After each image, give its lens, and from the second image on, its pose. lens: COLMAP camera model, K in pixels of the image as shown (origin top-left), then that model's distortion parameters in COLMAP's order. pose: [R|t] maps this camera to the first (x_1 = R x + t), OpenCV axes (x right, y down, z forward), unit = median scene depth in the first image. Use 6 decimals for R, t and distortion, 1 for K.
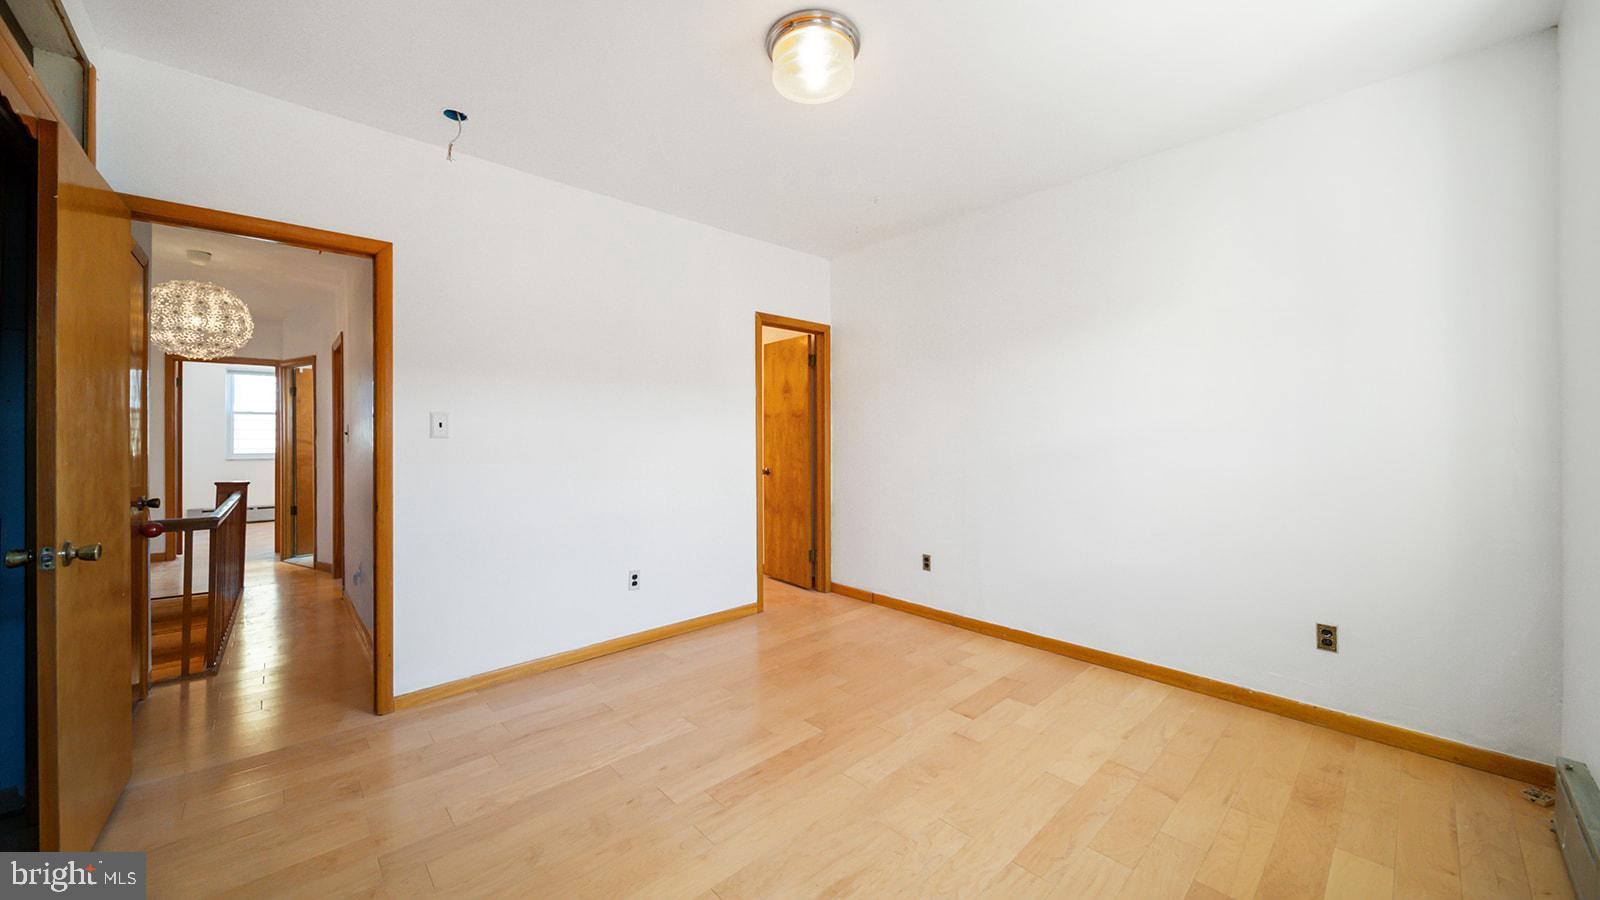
lens RADIAL K [[585.5, 0, 793.6], [0, 585.5, 433.1], [0, 0, 1]] dist [0.001087, -0.000349]
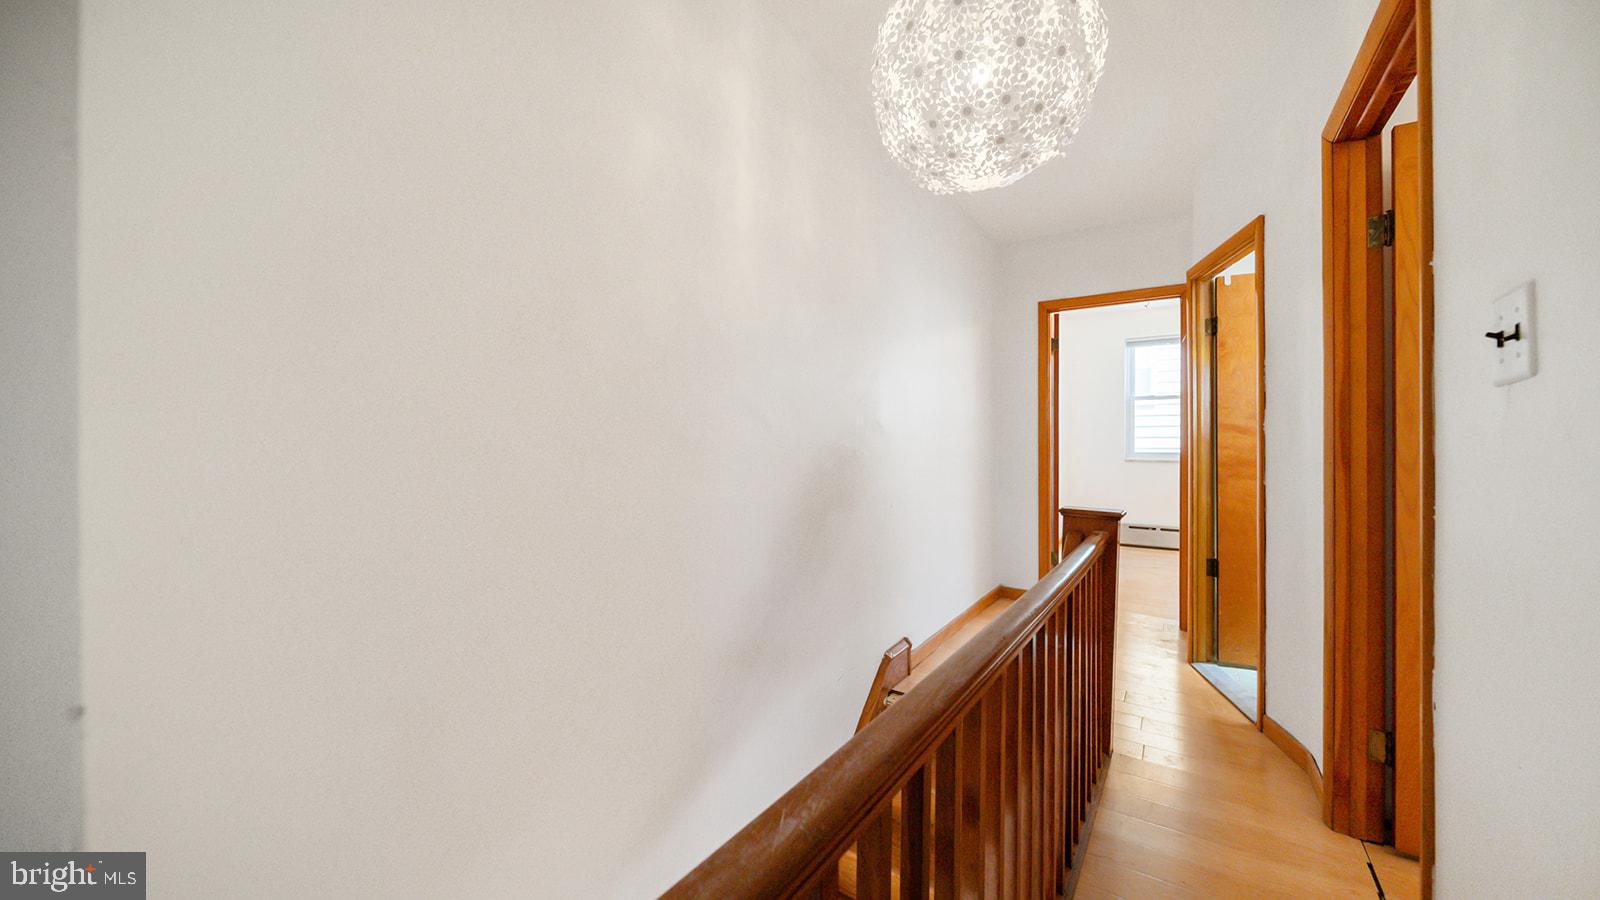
lens RADIAL K [[585.5, 0, 793.1], [0, 585.5, 436.6], [0, 0, 1]] dist [0.001087, -0.000349]
pose [[0.255443, 0.001344, -0.966823, -0.464879], [-0.002825, 0.999996, 0.000644, 0.022731], [0.966820, 0.002567, 0.255446, 0.530485]]
